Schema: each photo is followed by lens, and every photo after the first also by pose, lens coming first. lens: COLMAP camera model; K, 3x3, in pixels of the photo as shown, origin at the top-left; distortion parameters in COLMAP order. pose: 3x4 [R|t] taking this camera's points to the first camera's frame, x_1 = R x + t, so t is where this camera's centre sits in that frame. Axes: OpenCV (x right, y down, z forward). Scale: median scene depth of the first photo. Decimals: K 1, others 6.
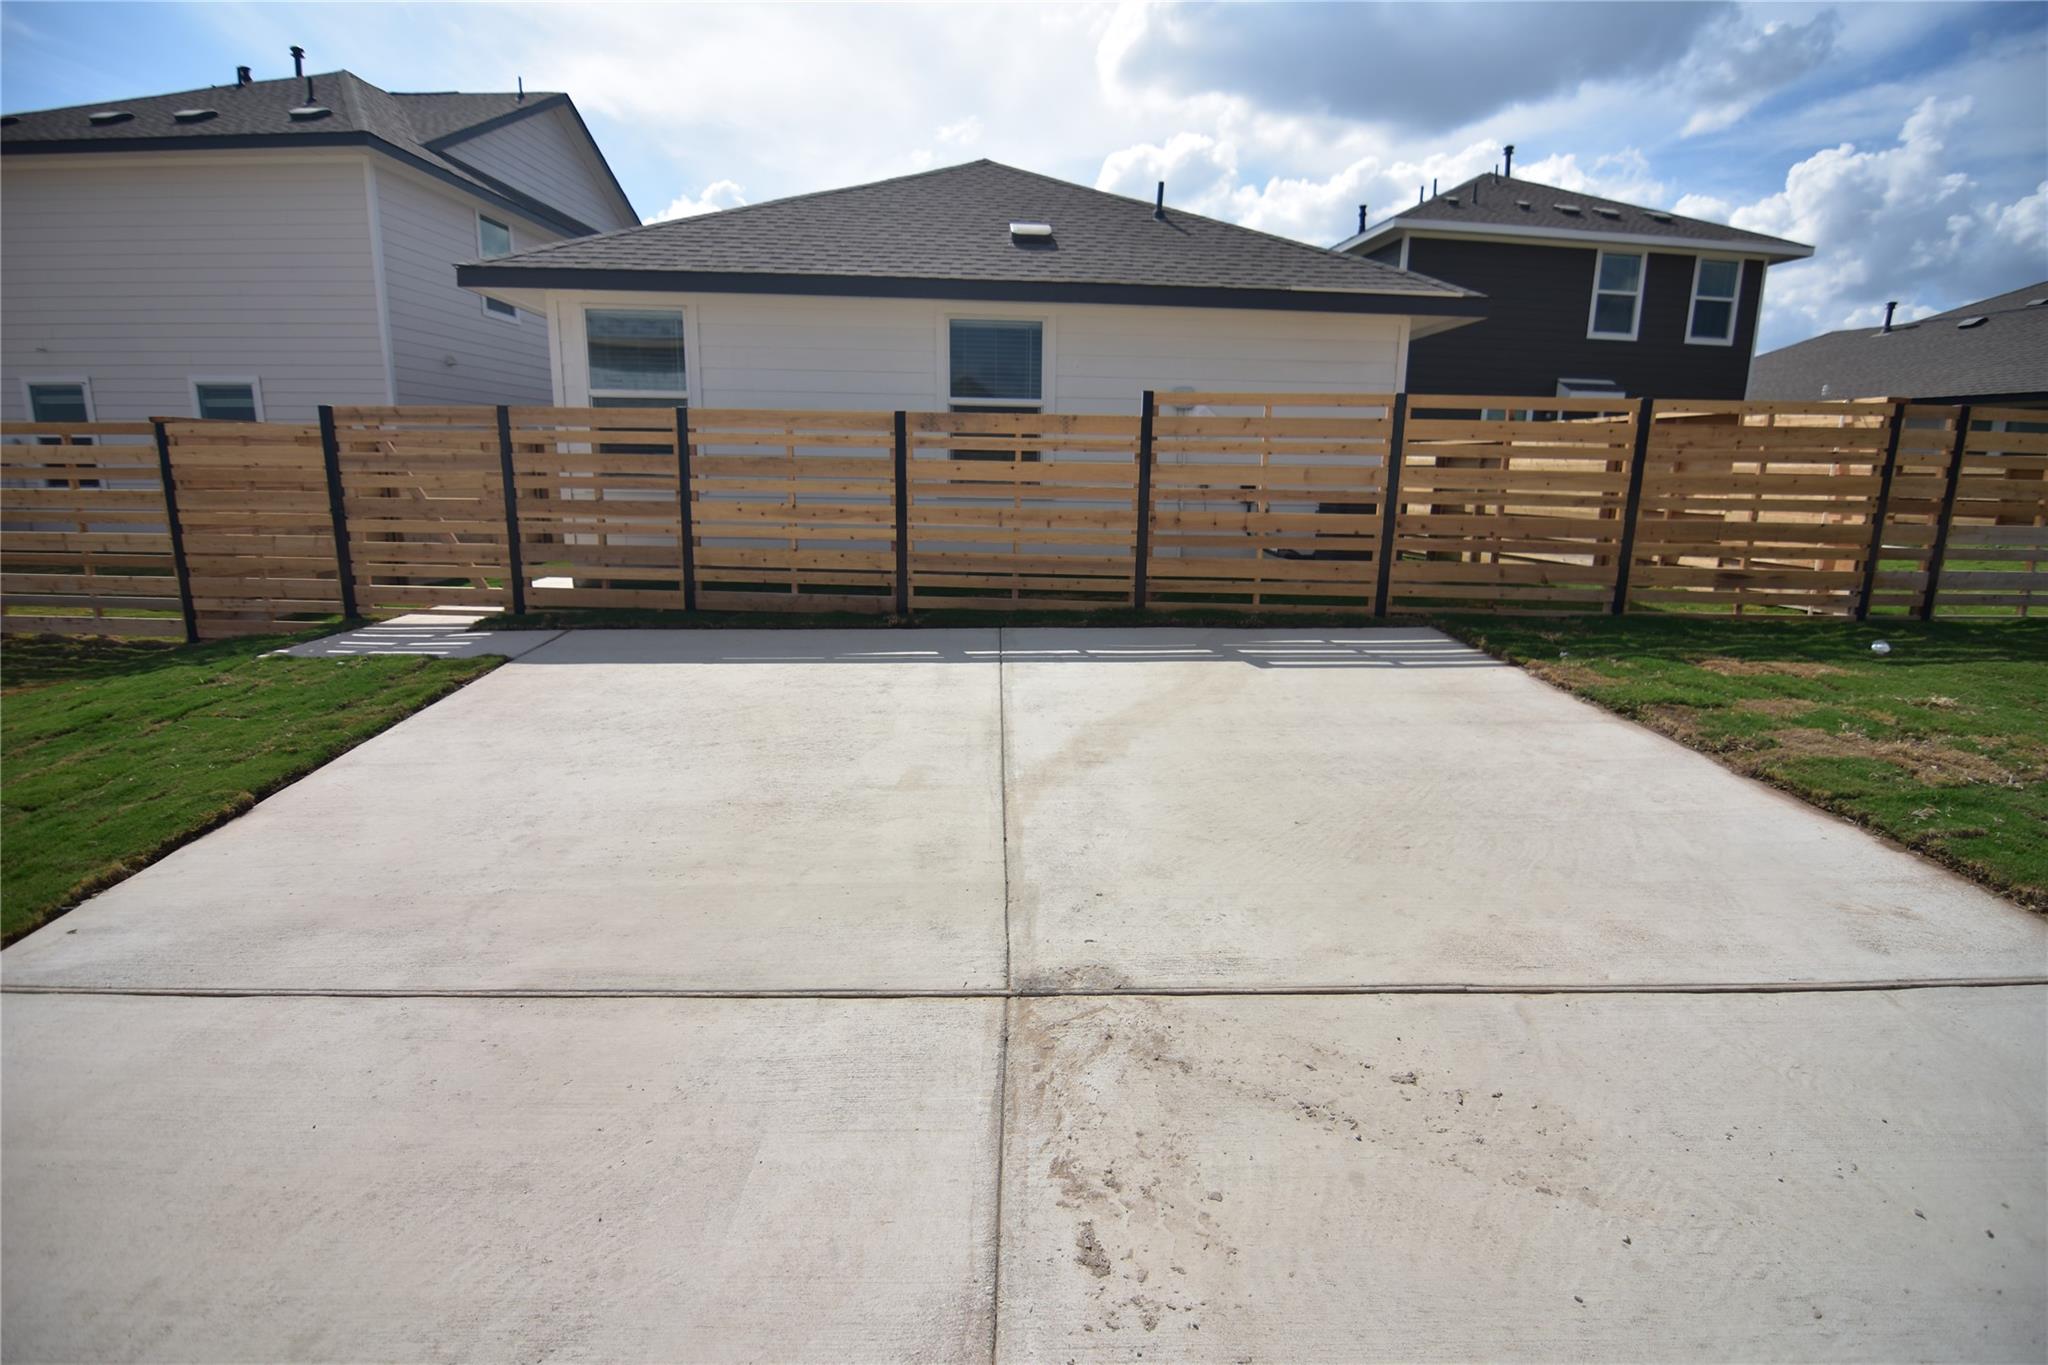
lens RADIAL K [[980.2, 0, 1040.5], [0, 980.2, 684.1], [0, 0, 1]] dist [-0.003575, -0.012435]
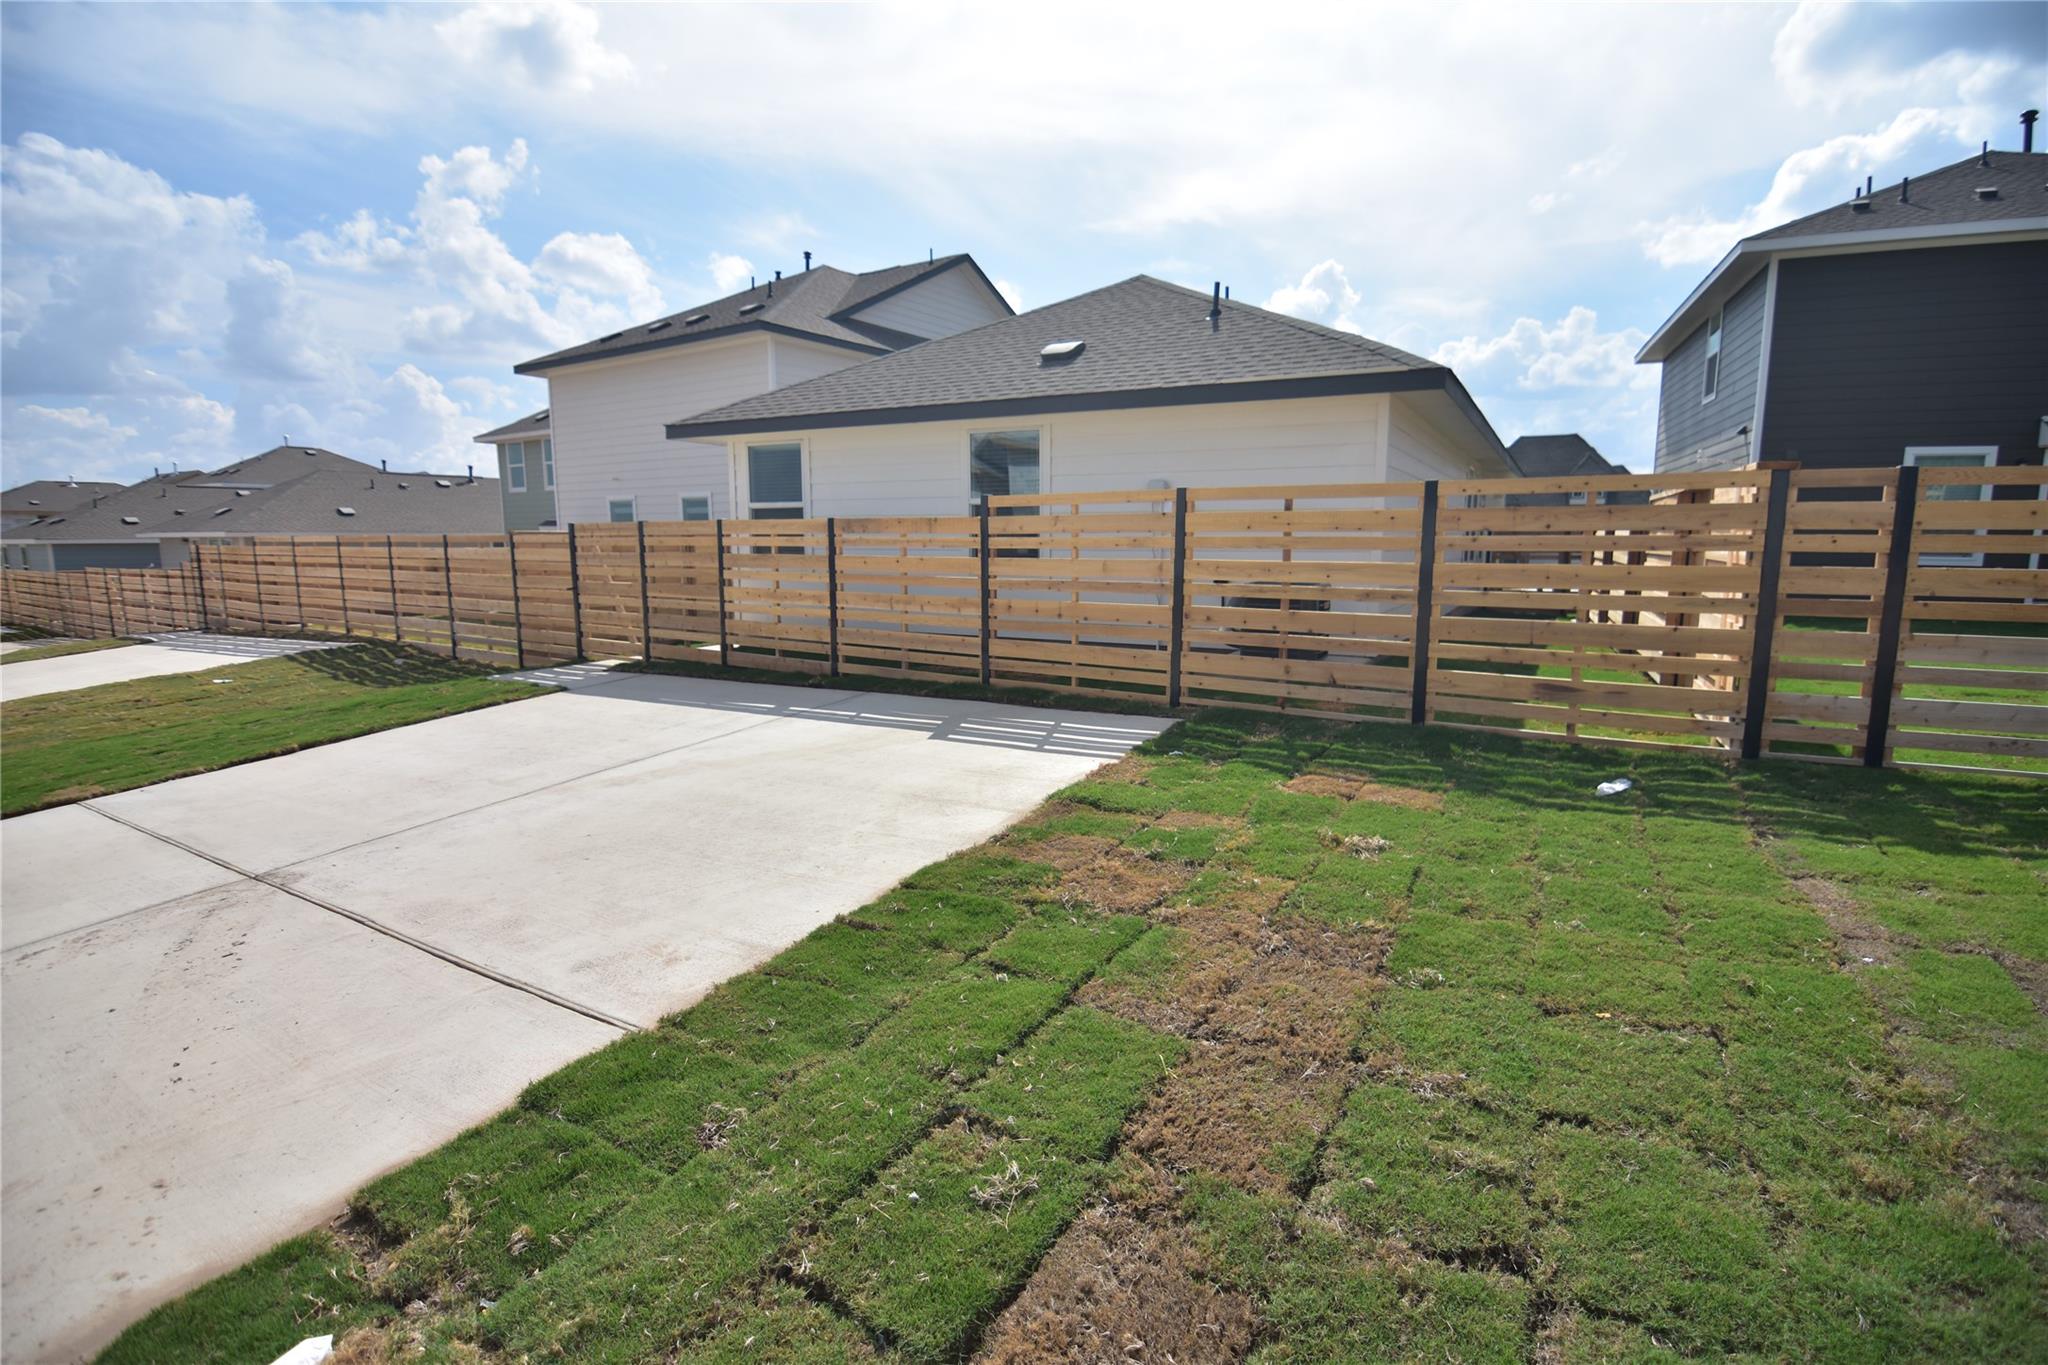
lens RADIAL K [[992.3, 0, 1046.2], [0, 992.3, 678.3], [0, 0, 1]] dist [0.002008, -0.014014]
pose [[0.842679, 0.058574, -0.535221, 0.777213], [-0.098139, 0.994122, -0.045719, -0.038786], [0.529397, 0.091053, 0.843474, 0.074972]]
